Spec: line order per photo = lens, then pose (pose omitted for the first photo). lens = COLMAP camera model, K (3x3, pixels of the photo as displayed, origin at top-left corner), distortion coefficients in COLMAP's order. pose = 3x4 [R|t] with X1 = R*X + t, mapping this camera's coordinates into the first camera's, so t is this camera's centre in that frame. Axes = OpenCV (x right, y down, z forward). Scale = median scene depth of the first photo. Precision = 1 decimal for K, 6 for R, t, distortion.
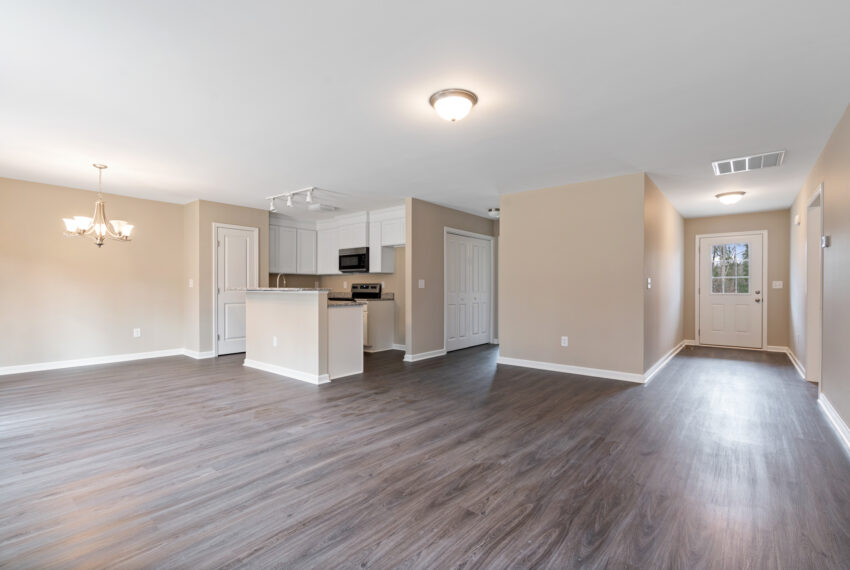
lens RADIAL K [[390.5, 0, 431.5], [0, 390.5, 288.6], [0, 0, 1]] dist [-0.002857, 0.000157]
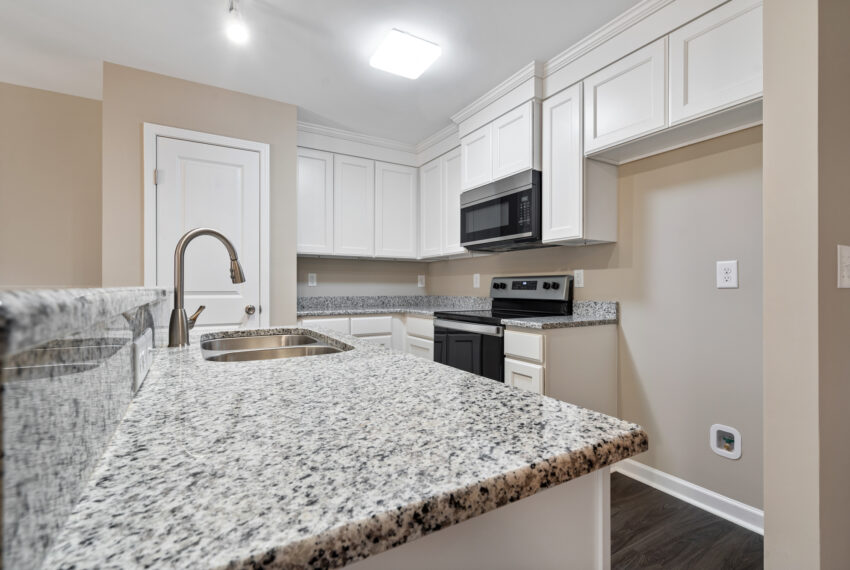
lens RADIAL K [[390.5, 0, 425.5], [0, 390.5, 287.3], [0, 0, 1]] dist [-0.002857, 0.000157]
pose [[0.934653, -0.000407, -0.355562, -0.133129], [0.001104, 0.999998, 0.001758, -0.002393], [0.355560, -0.002035, 0.934651, 0.638547]]
